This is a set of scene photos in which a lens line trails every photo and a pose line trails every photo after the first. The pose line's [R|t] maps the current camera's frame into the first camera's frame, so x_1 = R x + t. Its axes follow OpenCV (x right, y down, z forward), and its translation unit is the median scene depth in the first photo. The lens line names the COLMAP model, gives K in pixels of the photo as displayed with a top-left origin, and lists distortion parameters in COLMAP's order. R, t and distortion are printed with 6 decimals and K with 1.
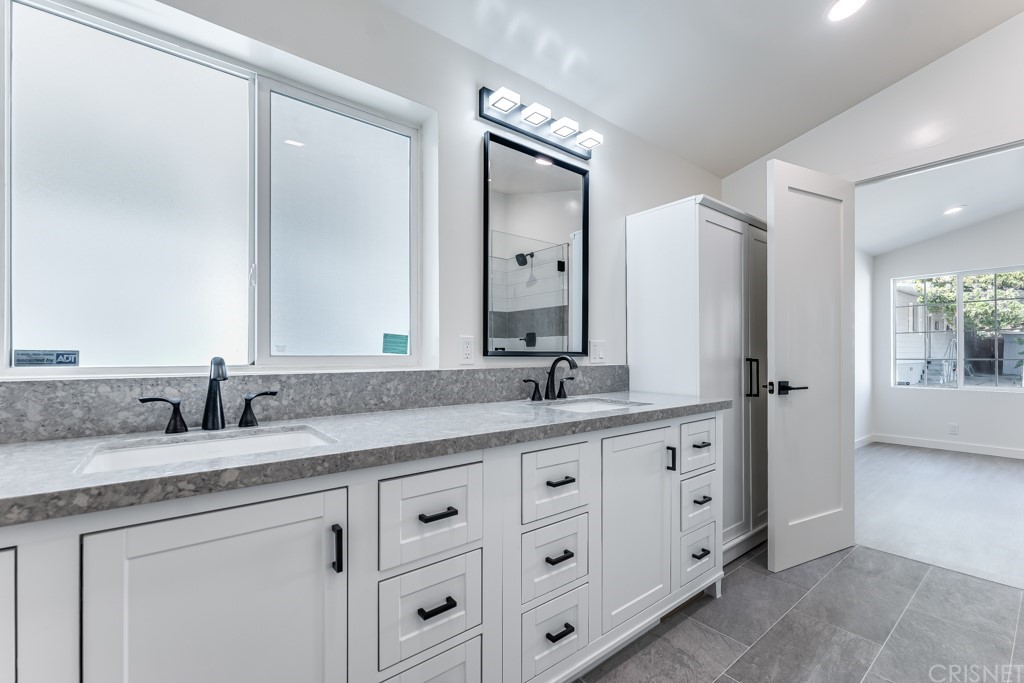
lens RADIAL K [[440.2, 0, 508.8], [0, 440.2, 354.8], [0, 0, 1]] dist [-0.000264, -0.000019]
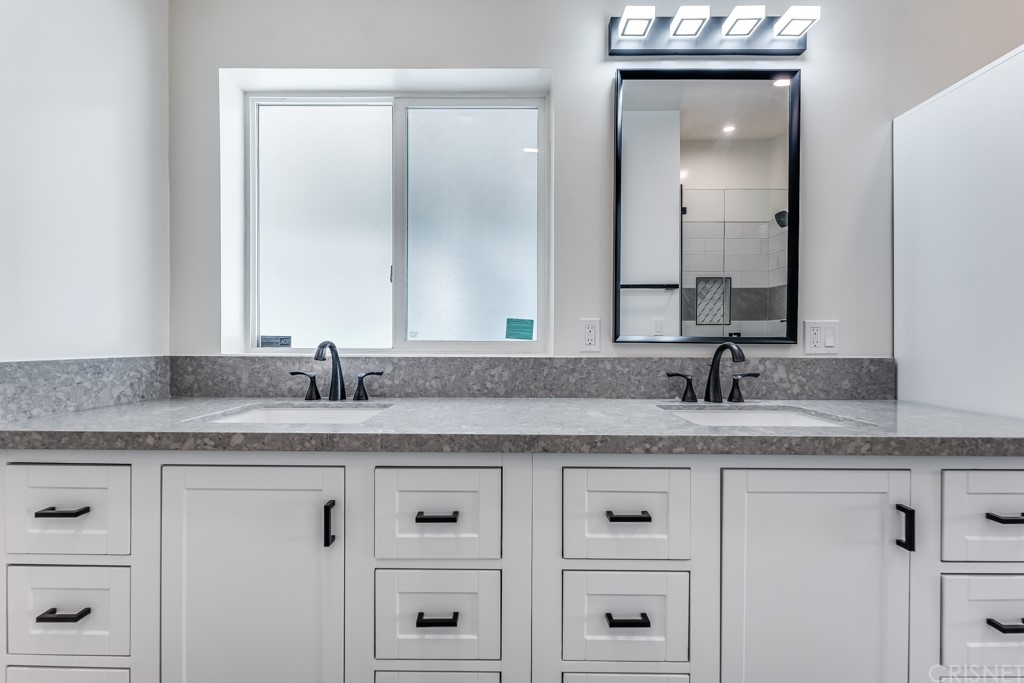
lens RADIAL K [[428.2, 0, 506.5], [0, 428.2, 343.9], [0, 0, 1]] dist [0.001594, 0.000342]
pose [[0.775894, 0.008569, -0.630805, 0.370429], [-0.004773, 0.999959, 0.007713, 0.000661], [0.630846, -0.002973, 0.775903, 0.301792]]
